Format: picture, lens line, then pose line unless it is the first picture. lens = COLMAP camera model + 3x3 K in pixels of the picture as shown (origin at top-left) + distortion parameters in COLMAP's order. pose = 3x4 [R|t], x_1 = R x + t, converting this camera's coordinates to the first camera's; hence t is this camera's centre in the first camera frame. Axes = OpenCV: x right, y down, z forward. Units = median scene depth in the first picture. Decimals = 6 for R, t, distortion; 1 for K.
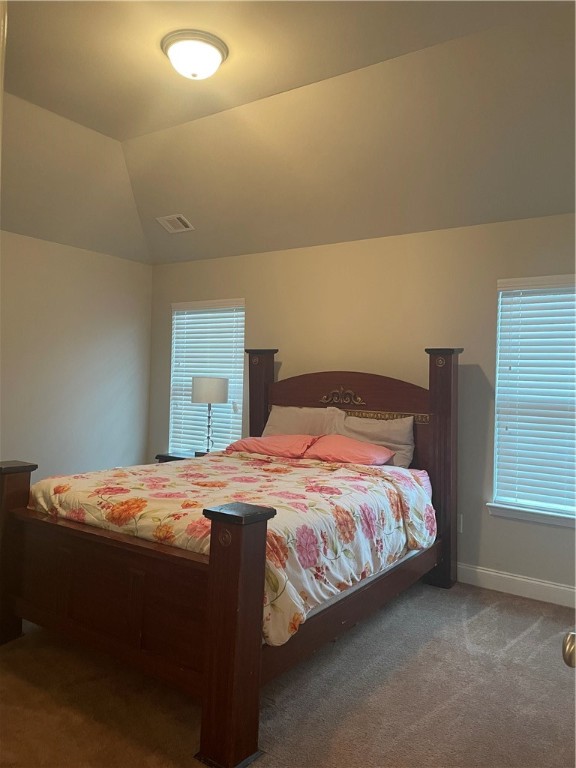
lens RADIAL K [[578.2, 0, 289.4], [0, 578.2, 383.5], [0, 0, 1]] dist [0.094402, -0.125440]
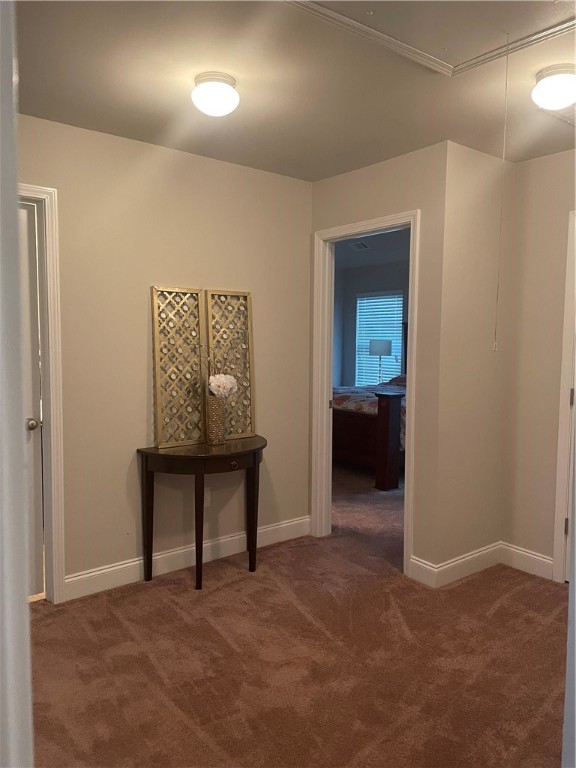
lens RADIAL K [[578.2, 0, 288.5], [0, 578.2, 384.0], [0, 0, 1]] dist [0.094402, -0.125440]
pose [[0.953918, 0.002863, -0.300052, 0.104509], [0.015418, 0.998166, 0.058543, 0.012717], [0.299670, -0.060471, 0.952125, -0.631510]]
